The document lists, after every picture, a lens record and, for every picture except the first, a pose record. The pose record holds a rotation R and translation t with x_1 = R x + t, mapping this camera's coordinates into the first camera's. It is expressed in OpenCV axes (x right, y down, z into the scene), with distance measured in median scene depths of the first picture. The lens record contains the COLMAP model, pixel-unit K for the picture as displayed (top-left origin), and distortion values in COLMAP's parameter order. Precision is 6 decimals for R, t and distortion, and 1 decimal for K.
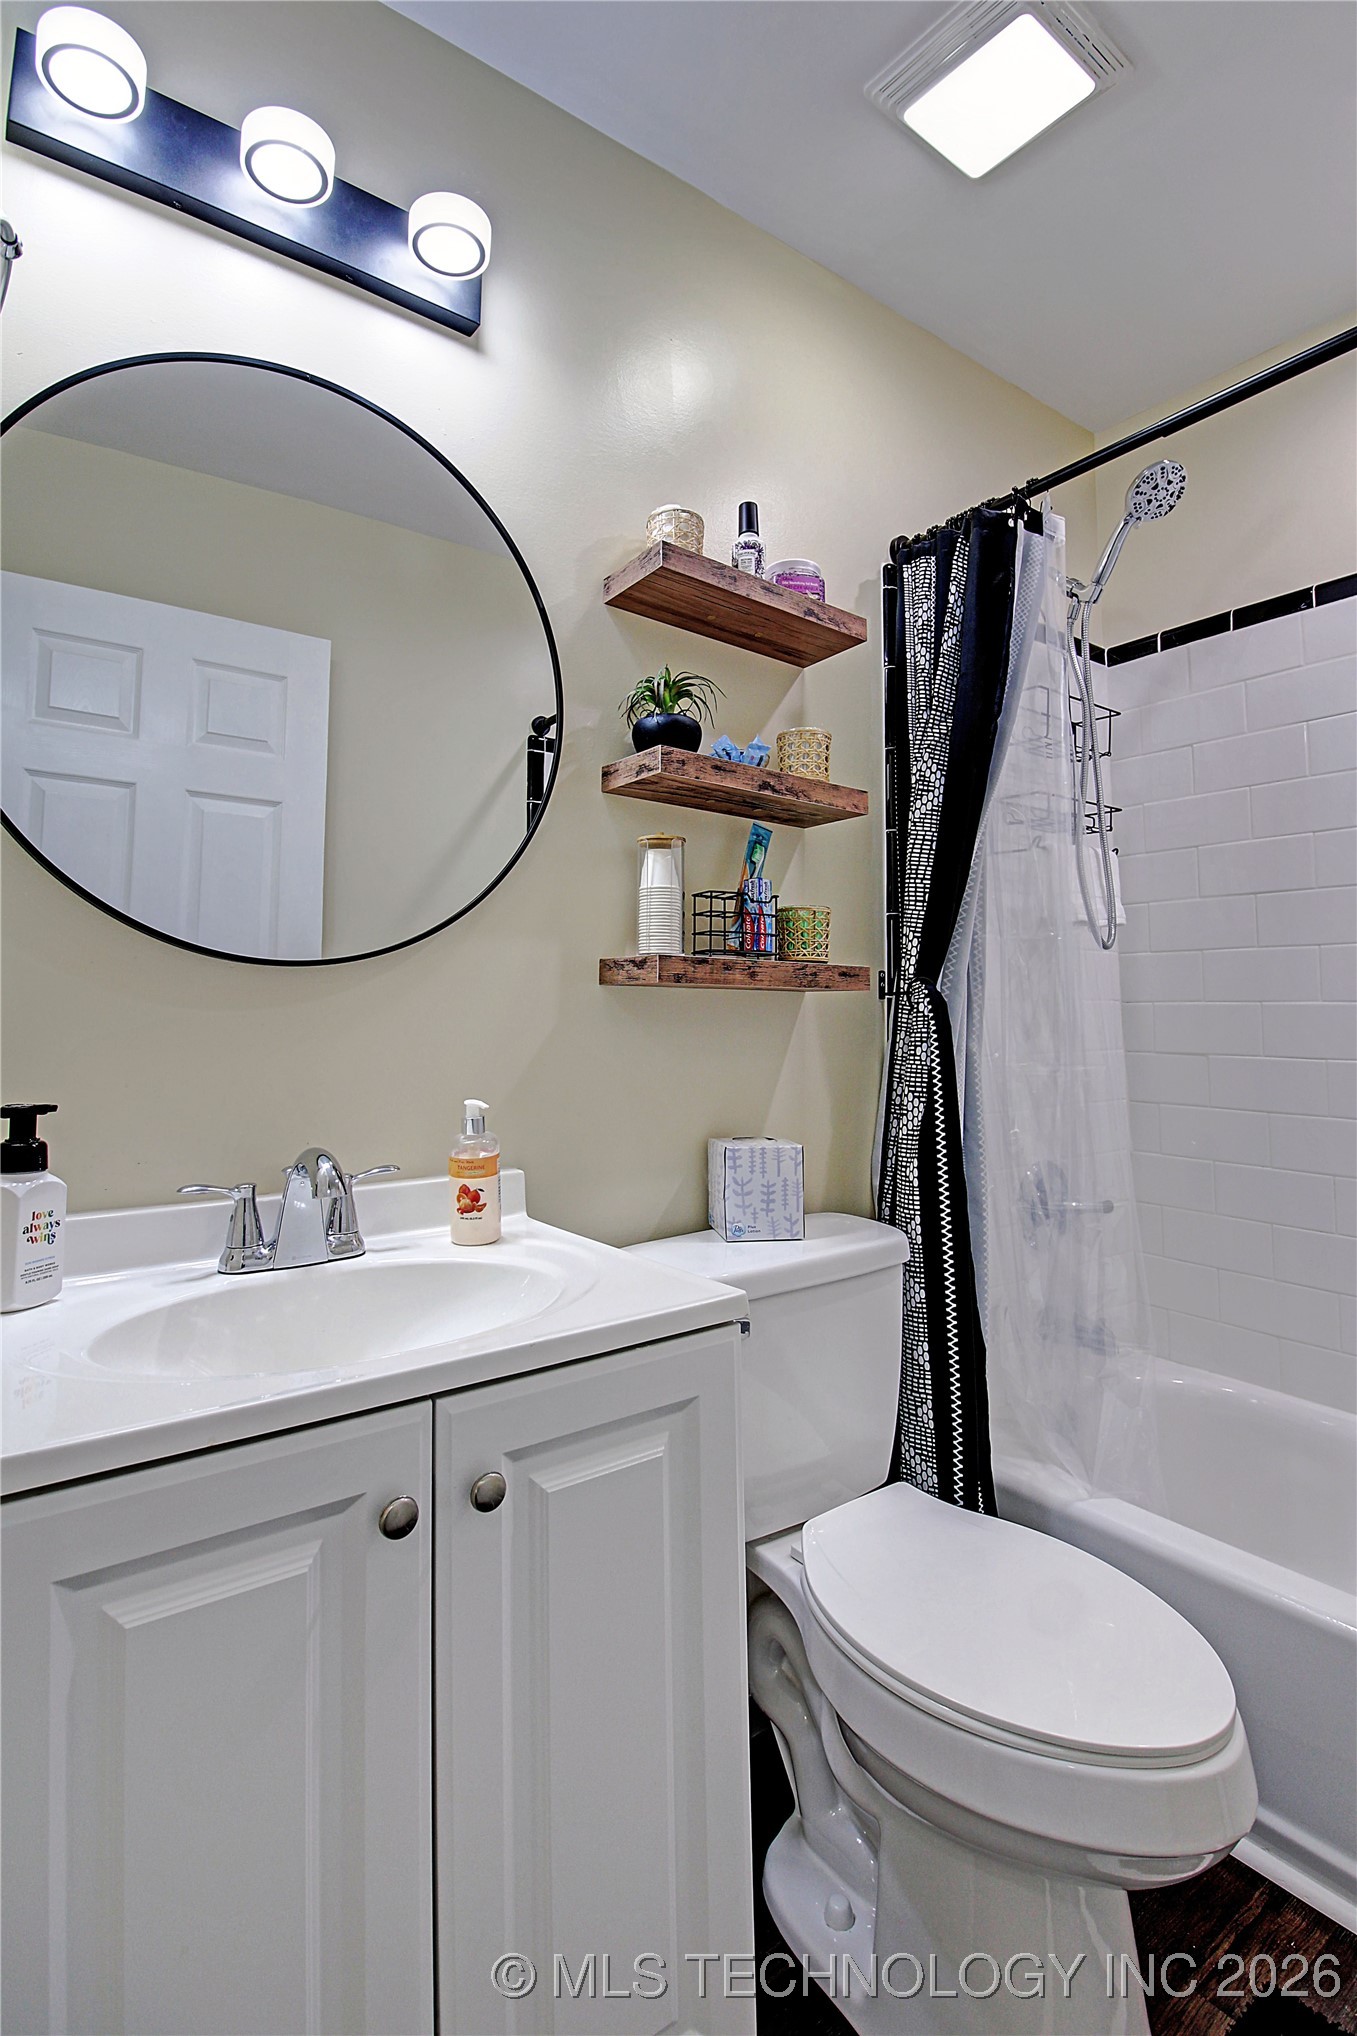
lens RADIAL K [[944.9, 0, 767.9], [0, 944.9, 953.6], [0, 0, 1]] dist [-0.010518, -0.001957]
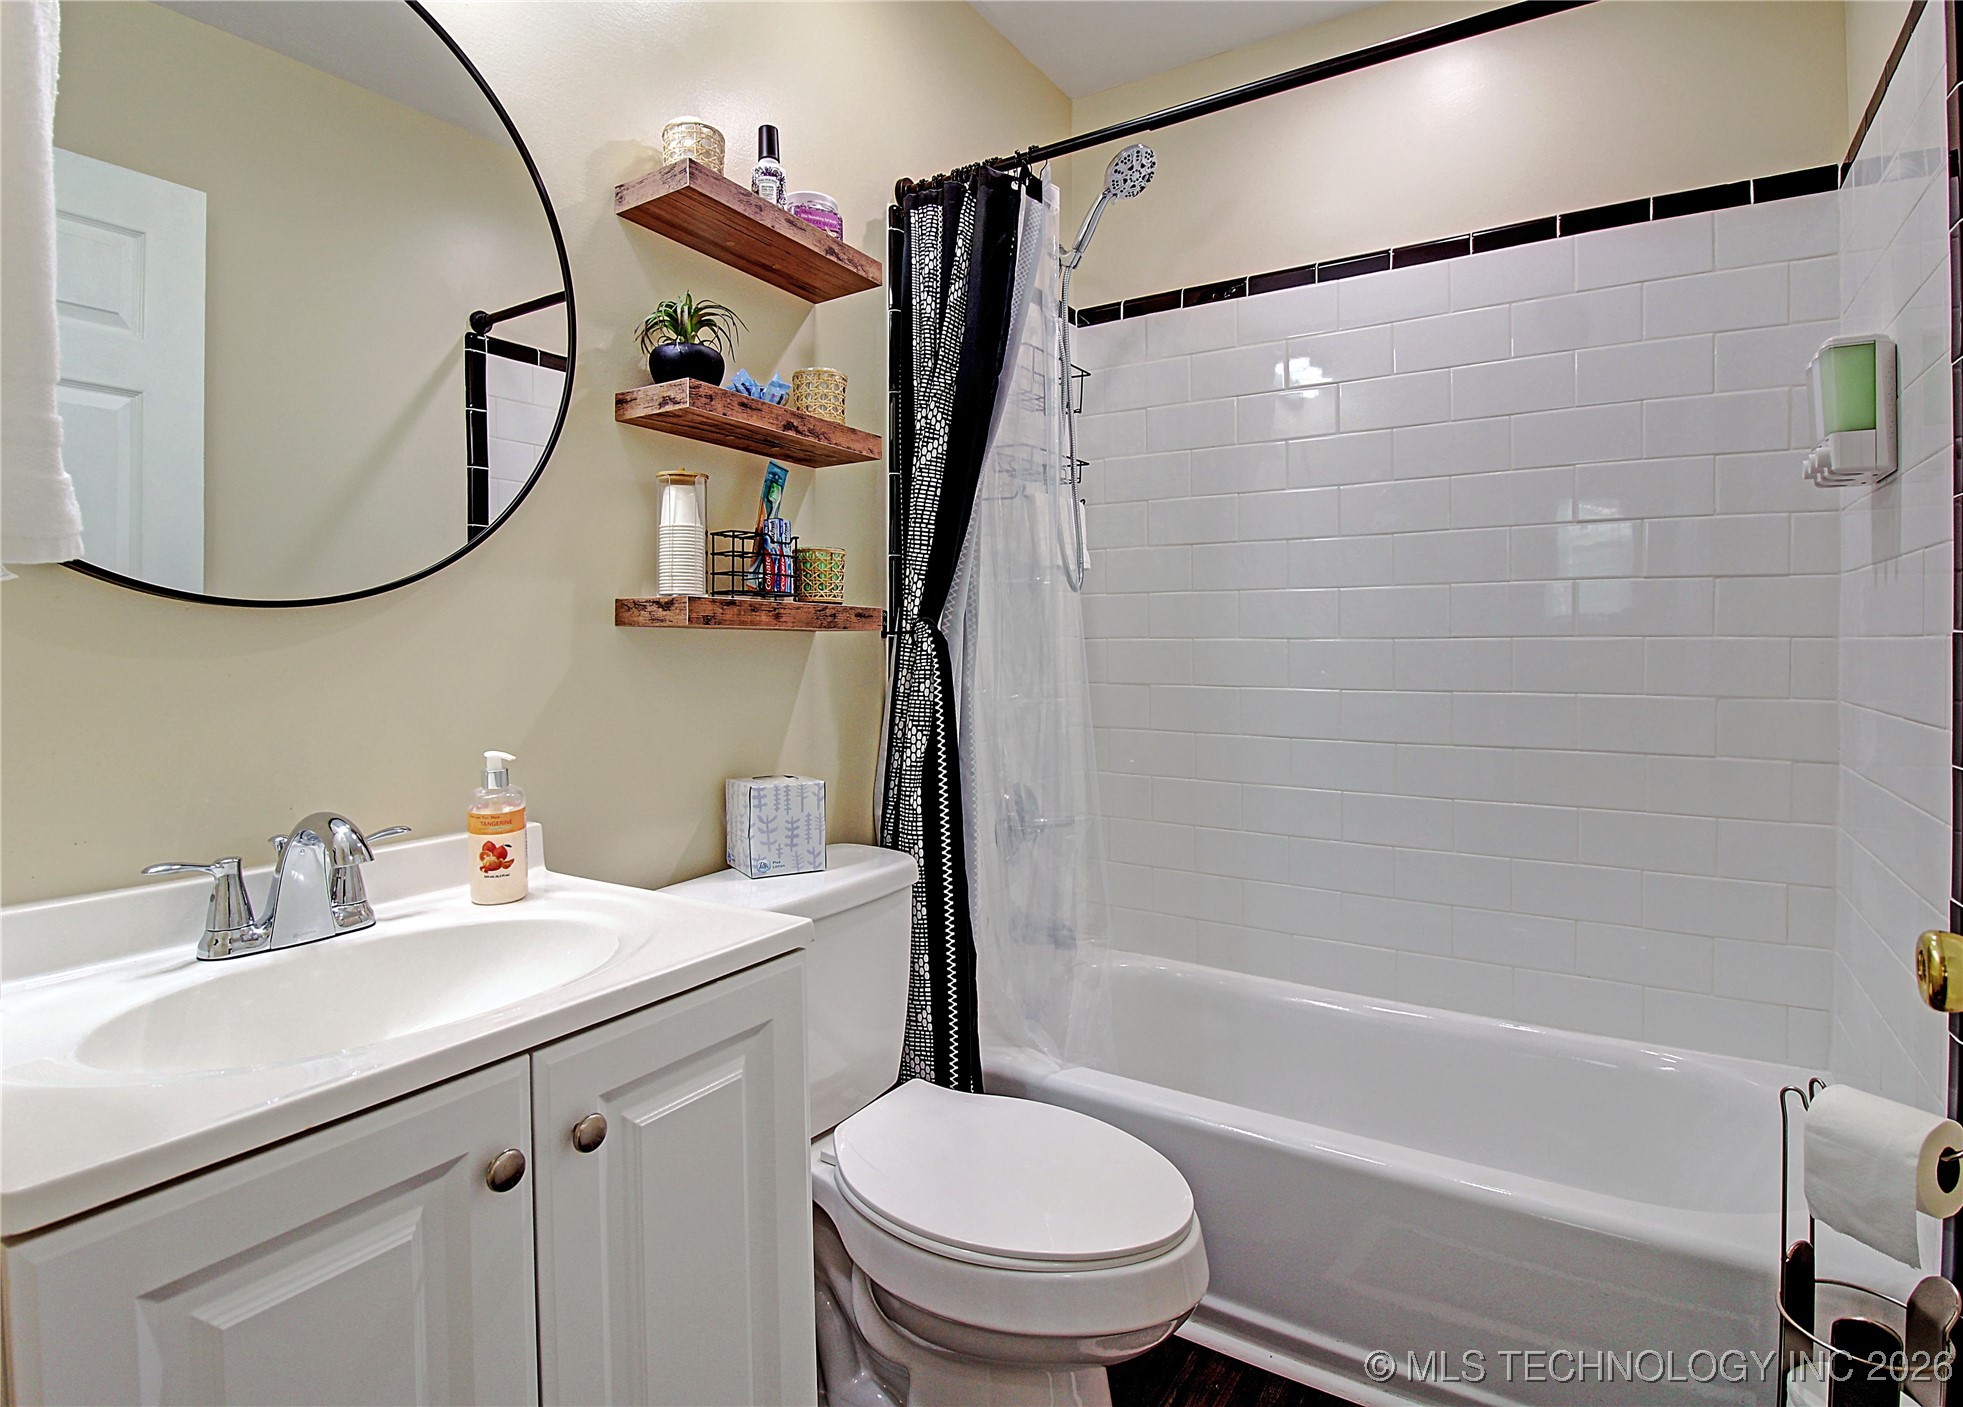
lens RADIAL K [[976.8, 0, 1036.9], [0, 976.8, 655.9], [0, 0, 1]] dist [-0.014951, -0.000824]
pose [[0.930876, -0.005962, 0.365286, -0.138940], [-0.023285, 0.996866, 0.075608, -0.020543], [-0.364592, -0.078887, 0.927820, -0.067784]]
